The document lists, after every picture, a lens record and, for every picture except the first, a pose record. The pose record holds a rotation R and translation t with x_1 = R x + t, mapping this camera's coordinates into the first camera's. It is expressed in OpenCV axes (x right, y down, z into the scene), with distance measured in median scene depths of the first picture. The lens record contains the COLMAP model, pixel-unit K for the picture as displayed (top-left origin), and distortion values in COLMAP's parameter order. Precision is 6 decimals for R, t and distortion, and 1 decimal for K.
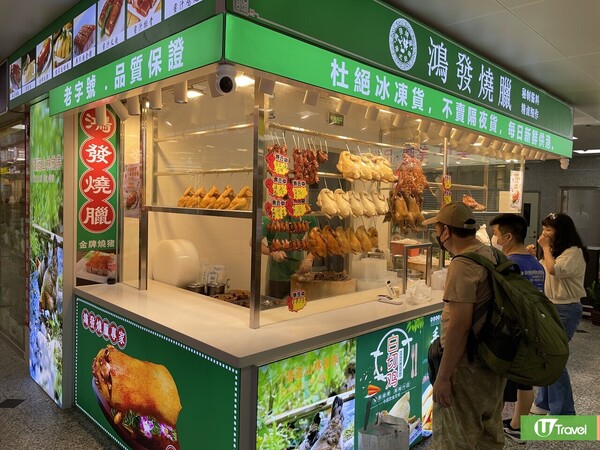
lens RADIAL K [[459.5, 0, 299.0], [0, 459.5, 220.9], [0, 0, 1]] dist [0.072075, -0.111528]
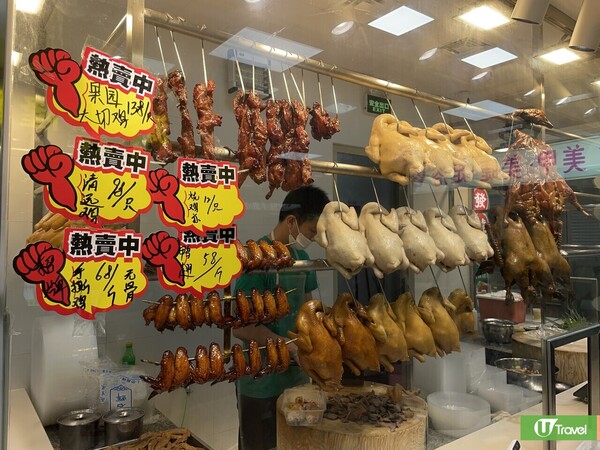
lens RADIAL K [[459.5, 0, 299.0], [0, 459.5, 220.9], [0, 0, 1]] dist [0.072075, -0.111528]
pose [[0.991525, -0.032392, -0.125813, 0.073393], [0.022556, 0.996633, -0.078829, -0.022649], [0.127943, 0.075323, 0.988917, 0.588552]]
